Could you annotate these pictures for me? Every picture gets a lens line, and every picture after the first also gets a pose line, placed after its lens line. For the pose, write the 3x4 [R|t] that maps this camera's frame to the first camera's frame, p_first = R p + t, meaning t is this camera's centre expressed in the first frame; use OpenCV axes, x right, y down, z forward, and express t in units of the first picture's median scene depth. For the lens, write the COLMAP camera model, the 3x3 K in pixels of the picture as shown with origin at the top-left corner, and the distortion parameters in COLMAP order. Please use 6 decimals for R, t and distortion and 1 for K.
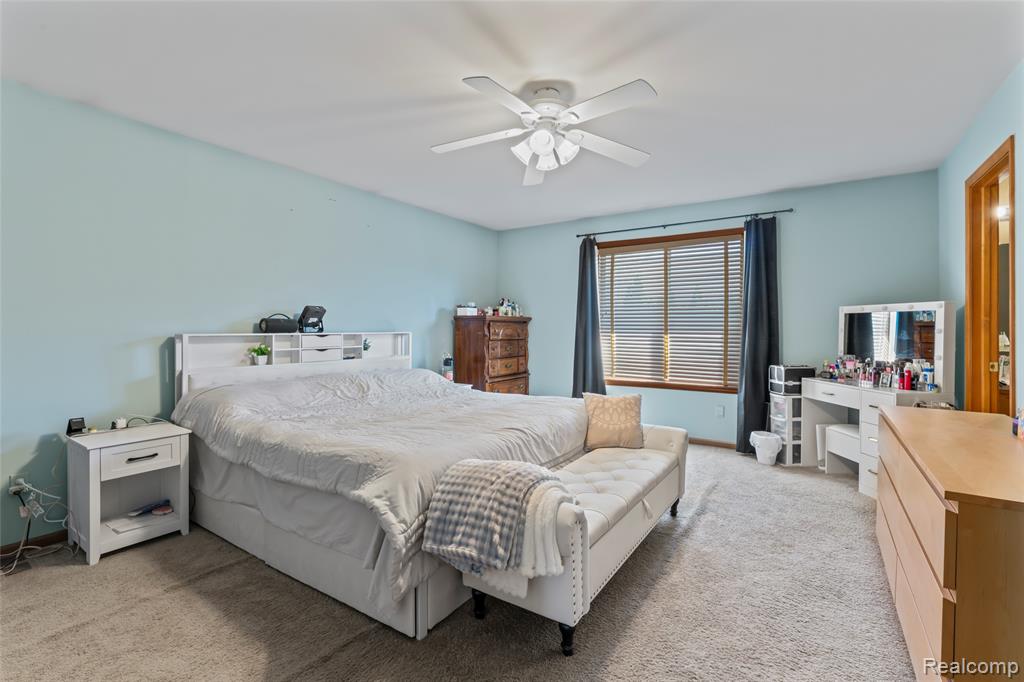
lens RADIAL K [[466.8, 0, 514.3], [0, 466.8, 334.1], [0, 0, 1]] dist [-0.002657, 0.000306]
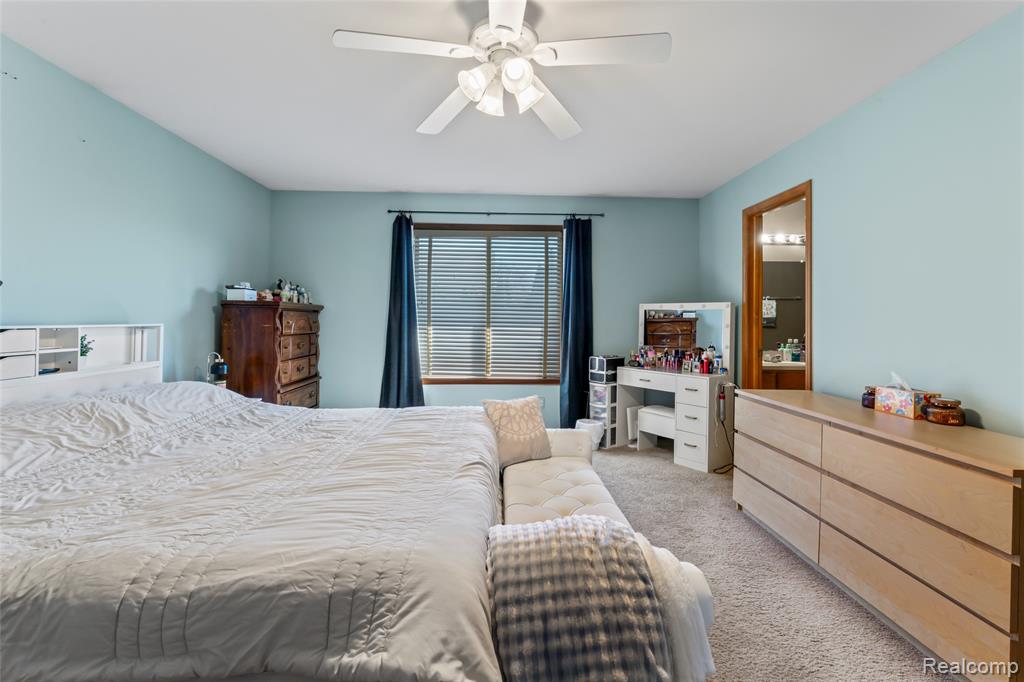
lens RADIAL K [[466.8, 0, 510.5], [0, 466.8, 318.9], [0, 0, 1]] dist [-0.002657, 0.000306]
pose [[0.814756, 0.010094, 0.579717, -0.209606], [-0.003033, 0.999909, -0.013148, -0.004696], [-0.579797, 0.008954, 0.814712, 0.216469]]
